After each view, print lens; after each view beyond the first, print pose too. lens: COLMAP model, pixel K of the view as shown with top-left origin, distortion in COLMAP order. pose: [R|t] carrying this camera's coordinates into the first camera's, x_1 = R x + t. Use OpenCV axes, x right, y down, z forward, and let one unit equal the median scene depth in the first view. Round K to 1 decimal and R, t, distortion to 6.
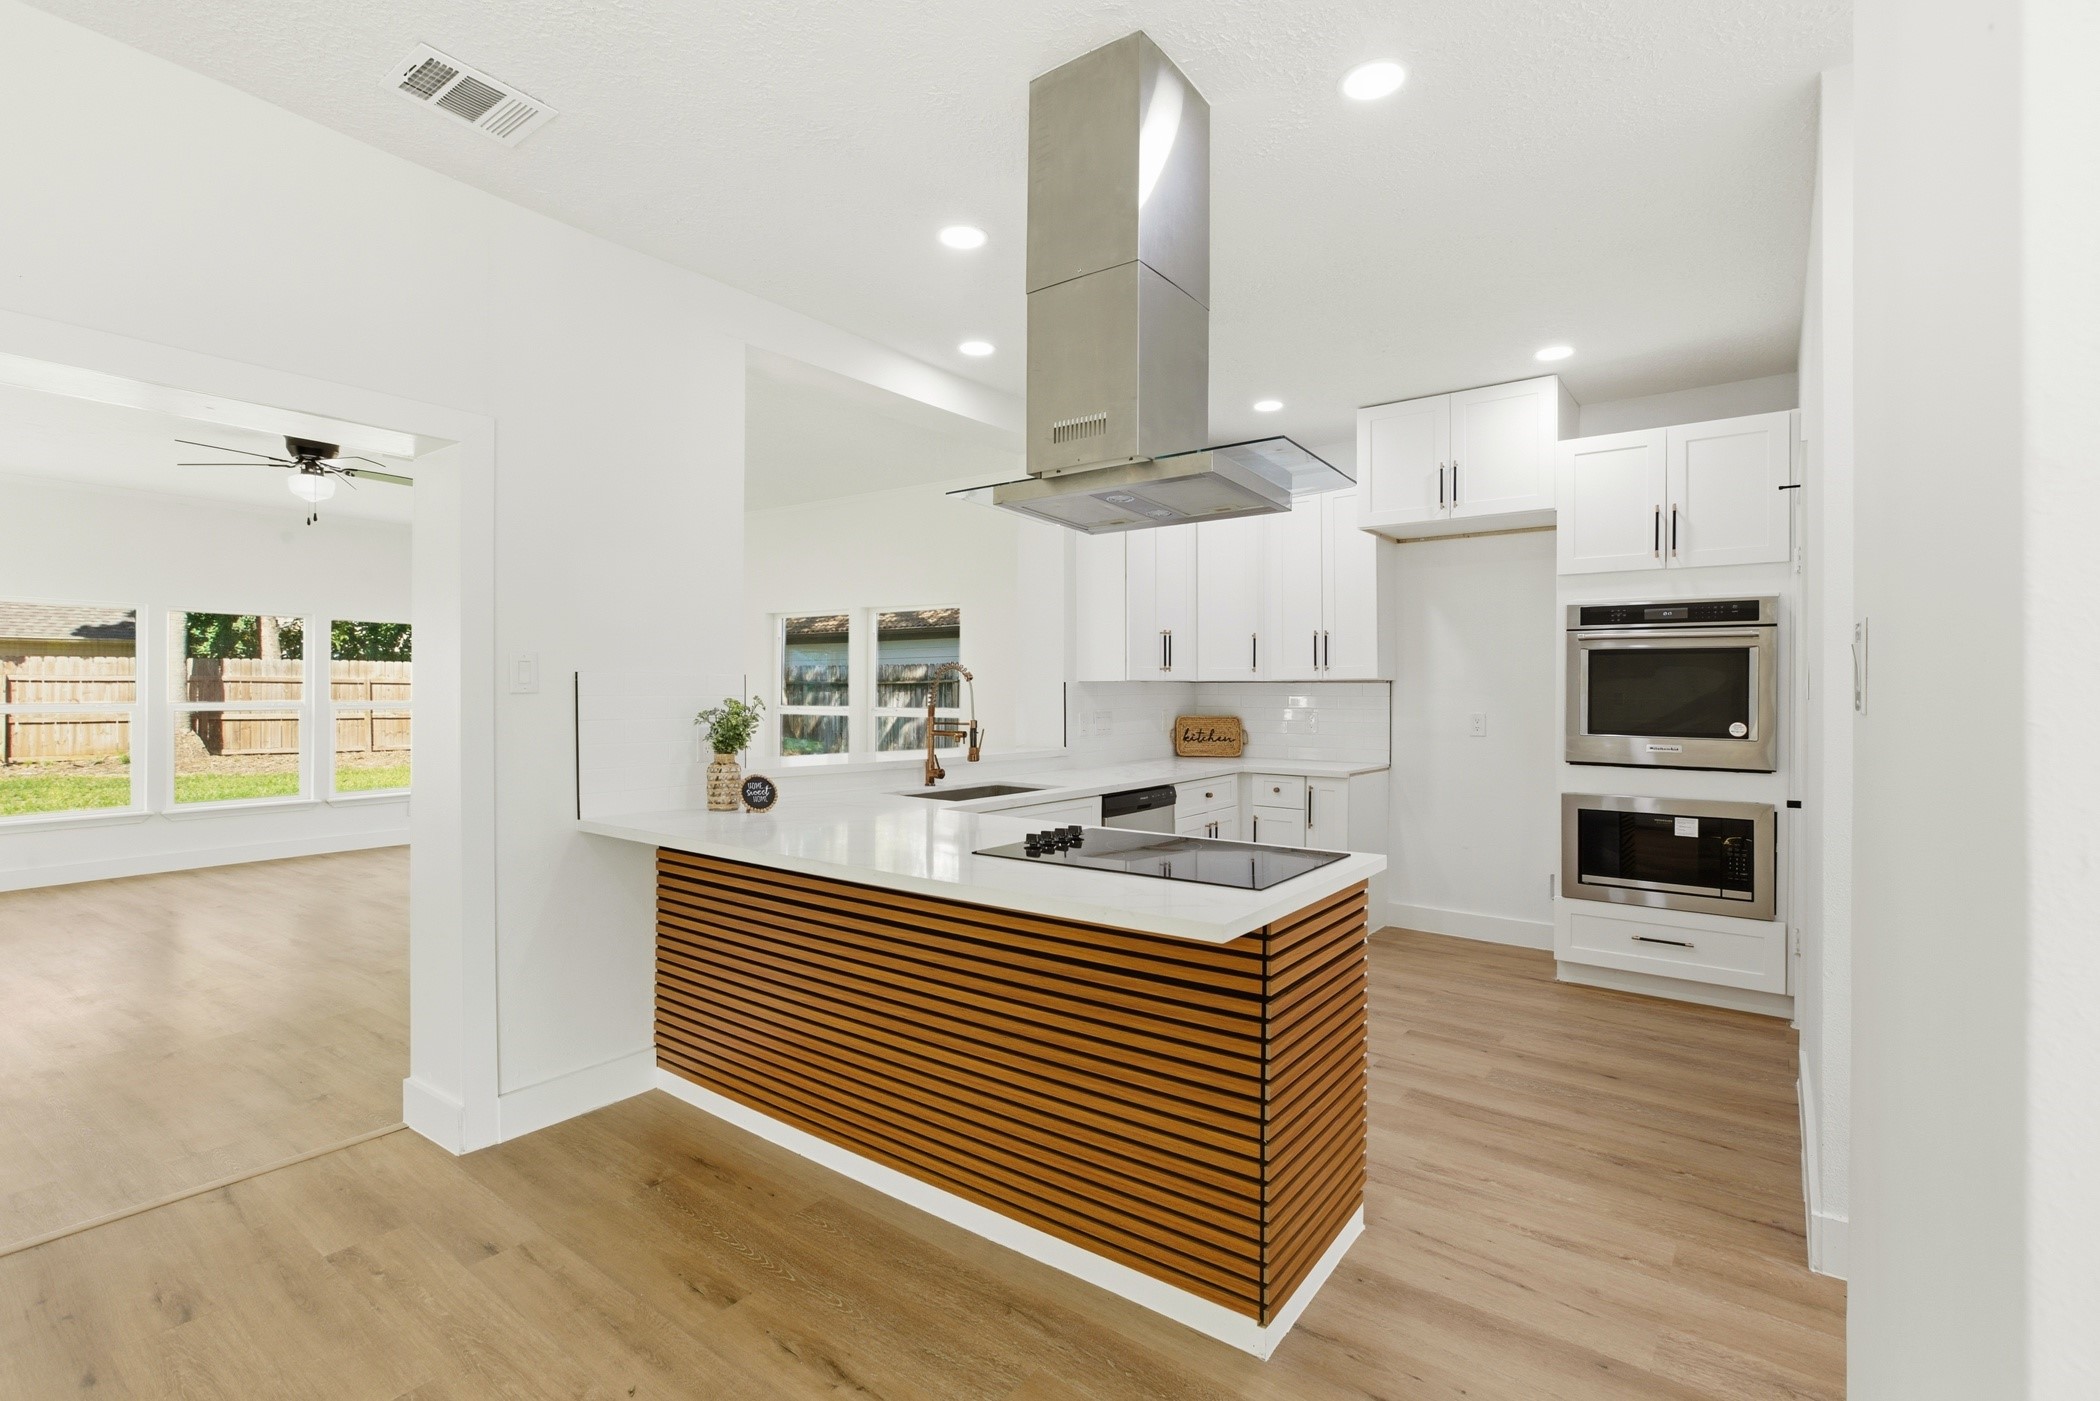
lens RADIAL K [[962.1, 0, 1059.8], [0, 962.1, 687.7], [0, 0, 1]] dist [-0.005857, 0.003767]
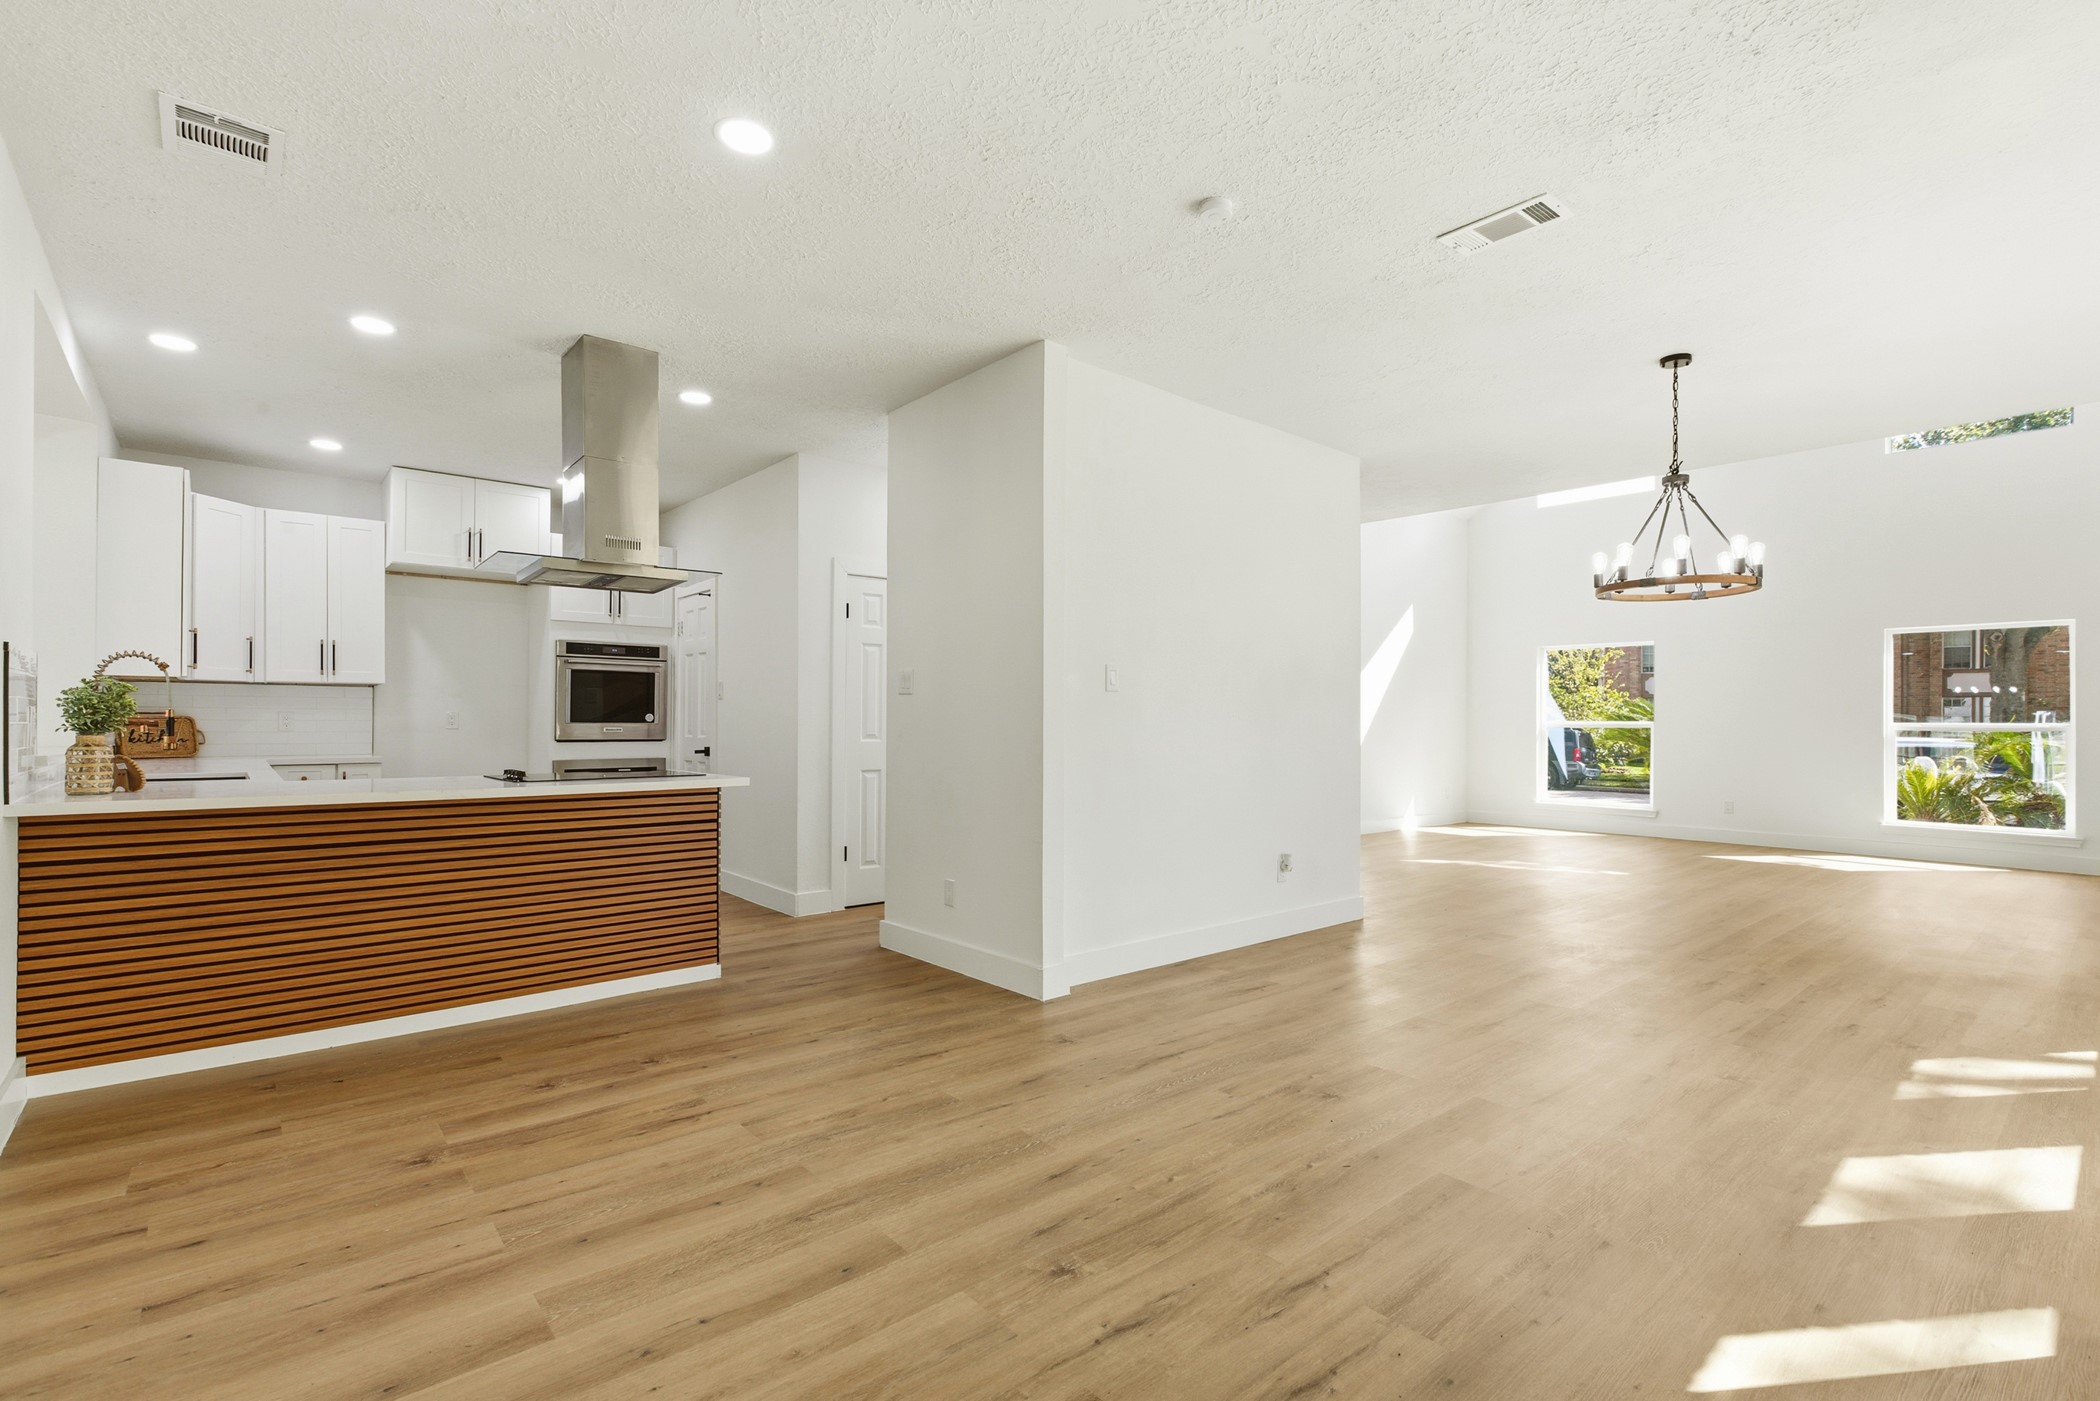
lens RADIAL K [[962.1, 0, 1051.3], [0, 962.1, 719.1], [0, 0, 1]] dist [-0.005857, 0.003767]
pose [[0.211766, -0.002182, 0.977318, -0.867789], [-0.007629, 0.999963, 0.003885, 0.032103], [-0.977291, -0.008279, 0.211742, -0.117327]]
